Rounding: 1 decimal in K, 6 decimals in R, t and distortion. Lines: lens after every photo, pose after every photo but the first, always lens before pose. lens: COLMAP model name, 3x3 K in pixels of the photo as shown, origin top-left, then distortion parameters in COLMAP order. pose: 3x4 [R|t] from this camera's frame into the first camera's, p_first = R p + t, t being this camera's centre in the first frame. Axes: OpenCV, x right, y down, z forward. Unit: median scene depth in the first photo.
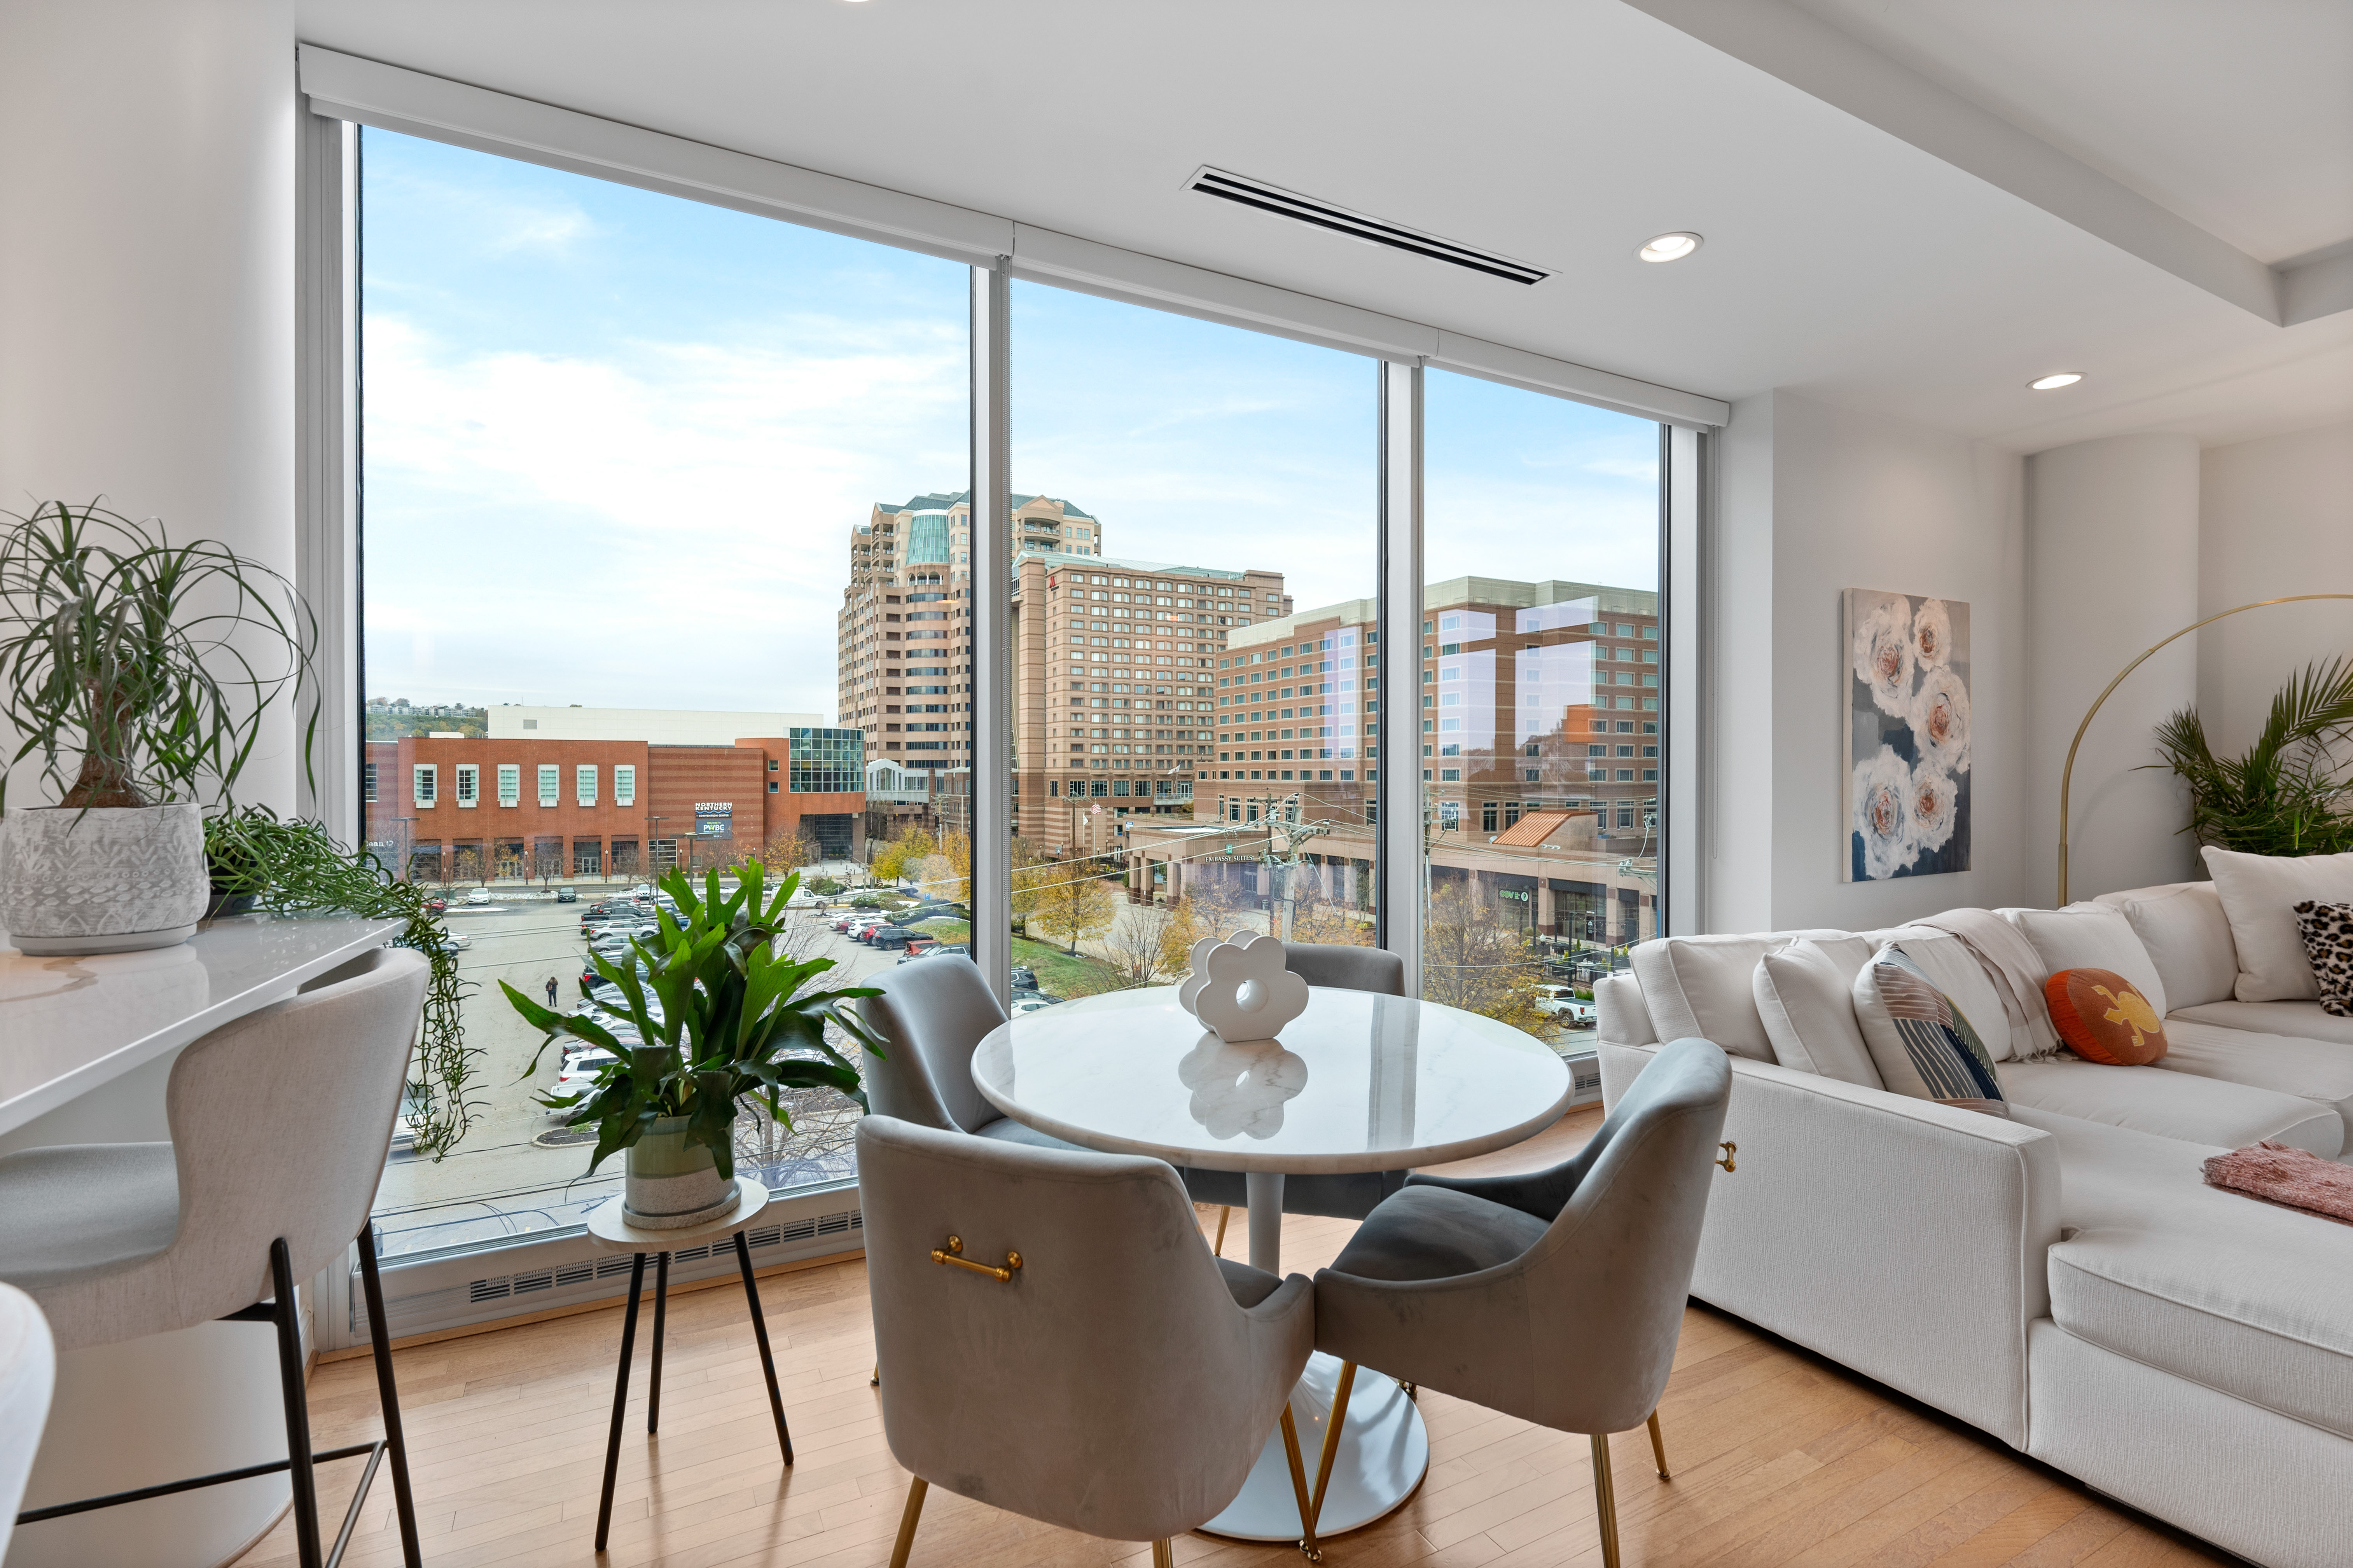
lens RADIAL K [[1065.4, 0, 1163.8], [0, 1065.4, 780.7], [0, 0, 1]] dist [0.004051, -0.001765]
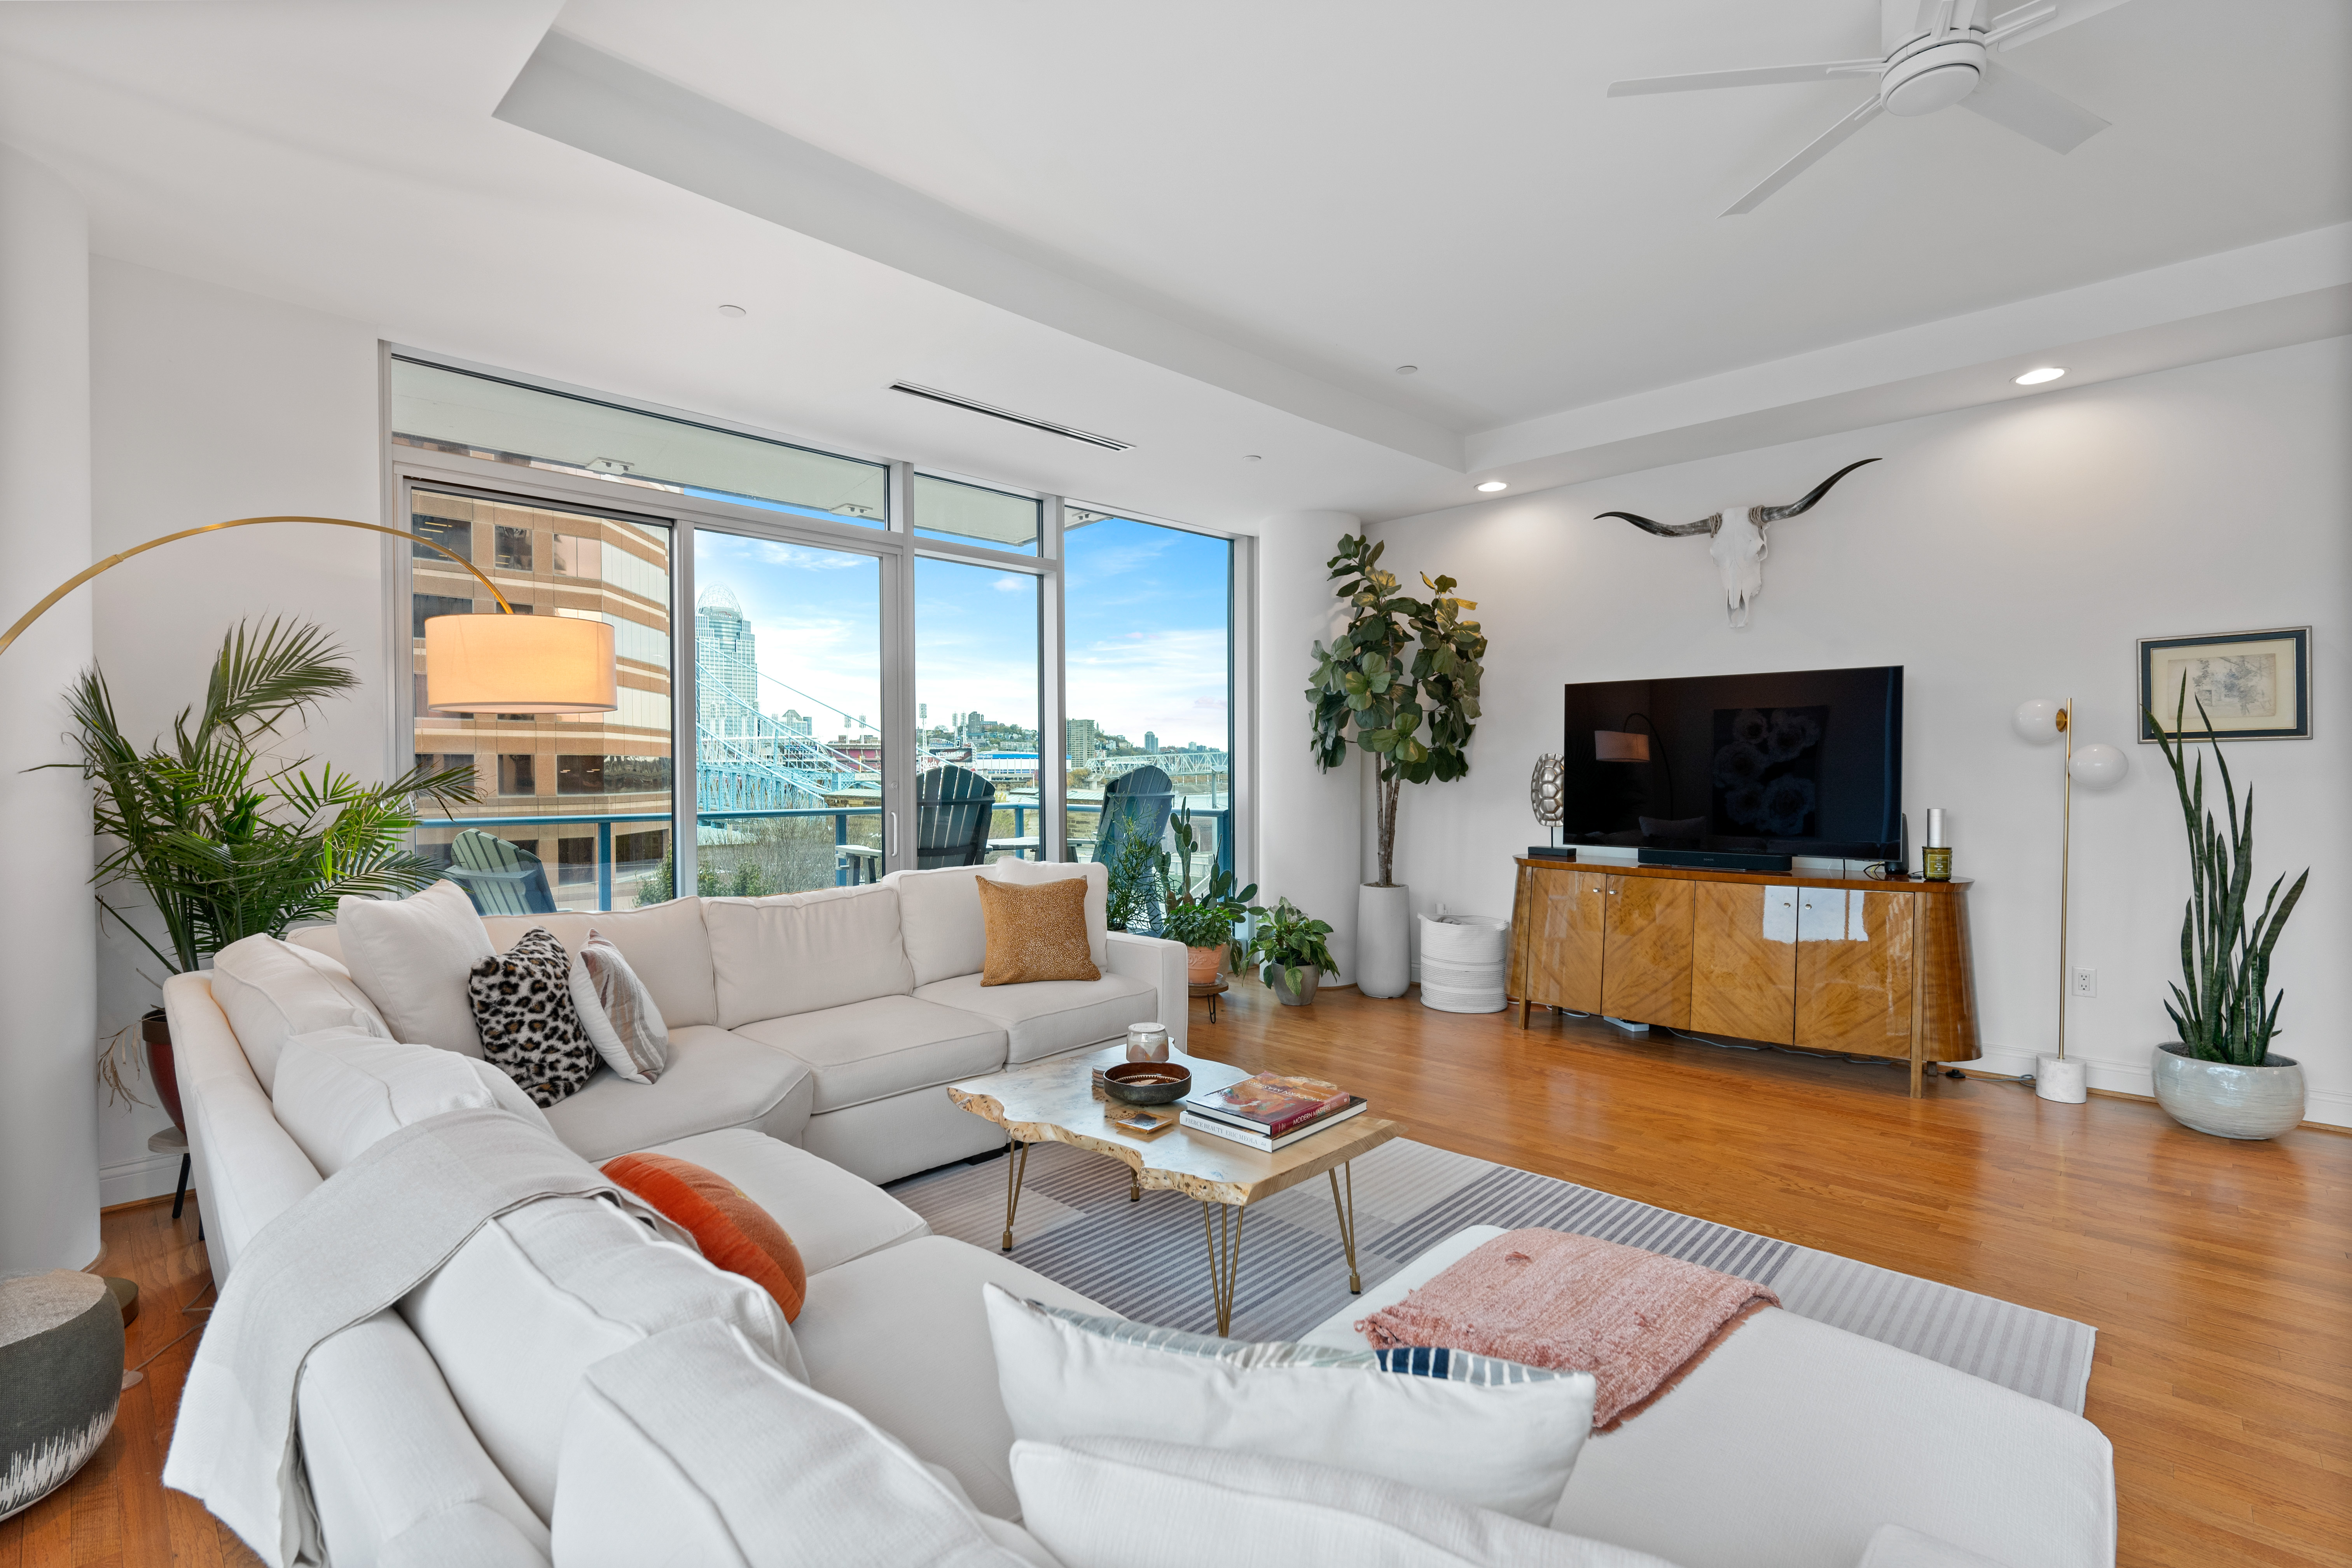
lens RADIAL K [[1065.2, 0, 1169.0], [0, 1065.2, 772.3], [0, 0, 1]] dist [0.004051, -0.001765]
pose [[-0.325135, 0.001990, 0.945665, 0.203732], [0.010356, 0.999945, 0.001456, -0.004588], [-0.945611, 0.010267, -0.325138, 0.630385]]
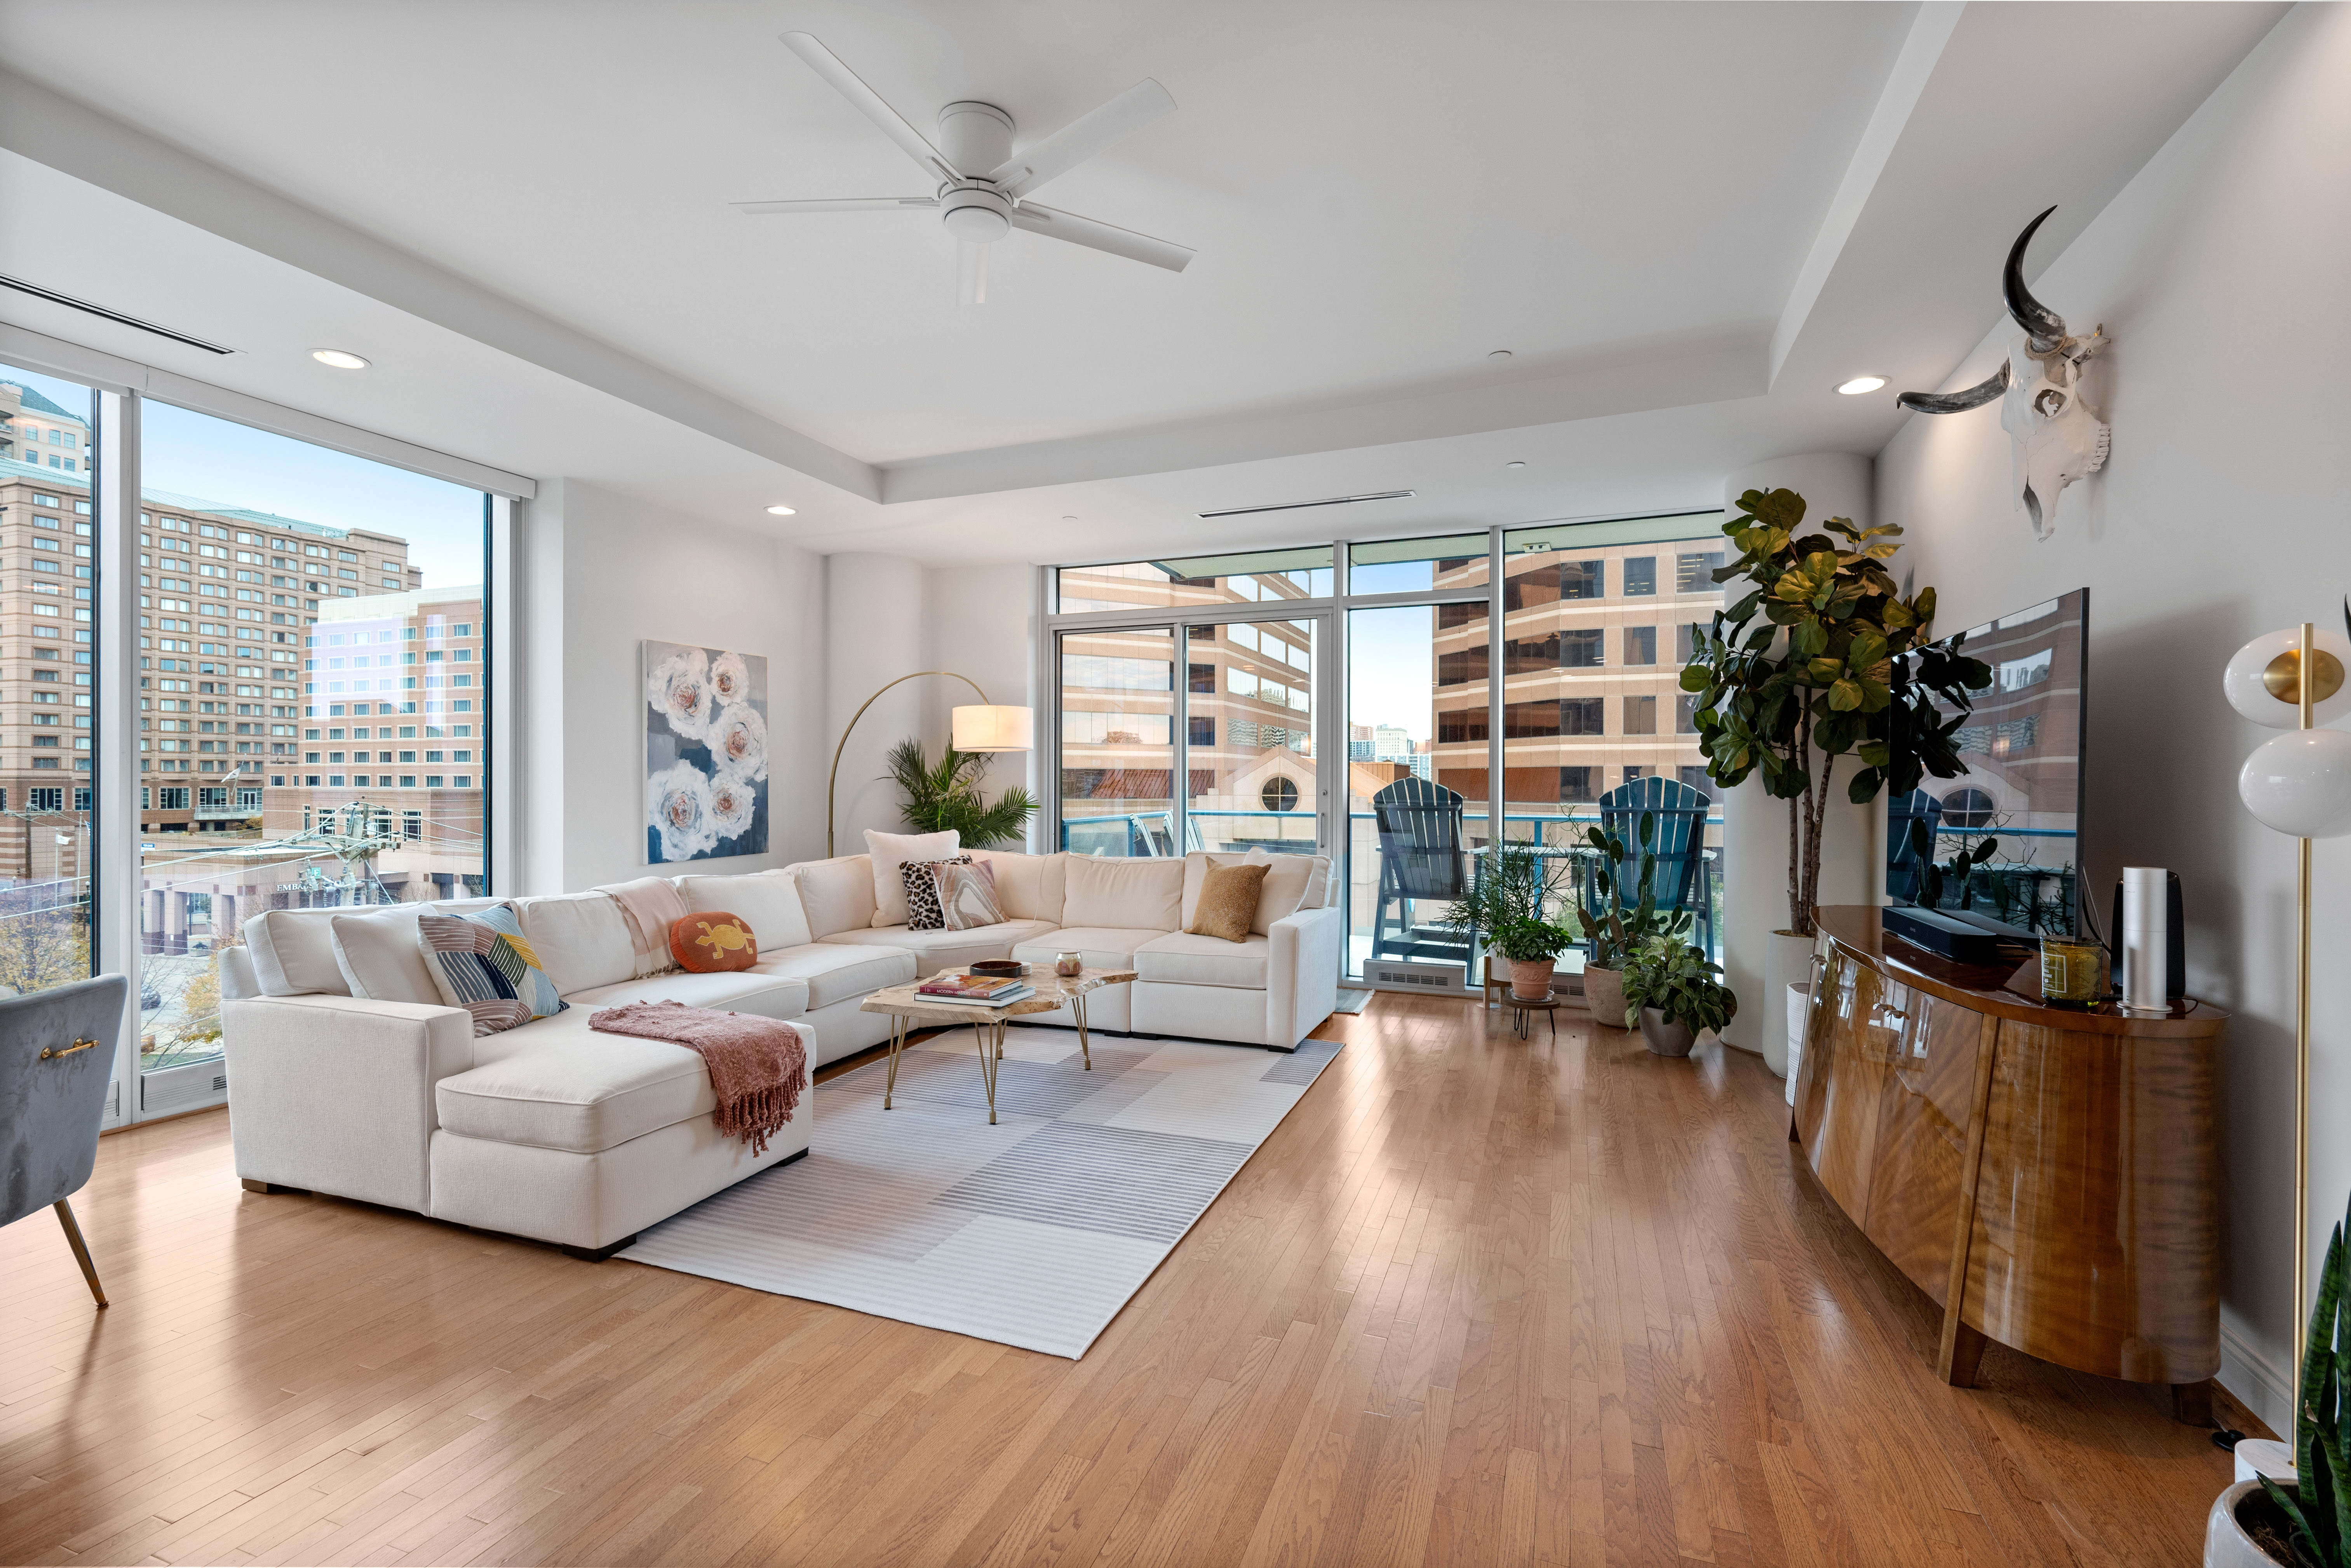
lens RADIAL K [[1064.7, 0, 1174.9], [0, 1064.7, 780.7], [0, 0, 1]] dist [0.004051, -0.001765]
pose [[0.752473, 0.004284, 0.658610, 0.249462], [0.000138, 0.999978, -0.006661, 0.001103], [-0.658624, 0.005103, 0.752455, -0.375141]]
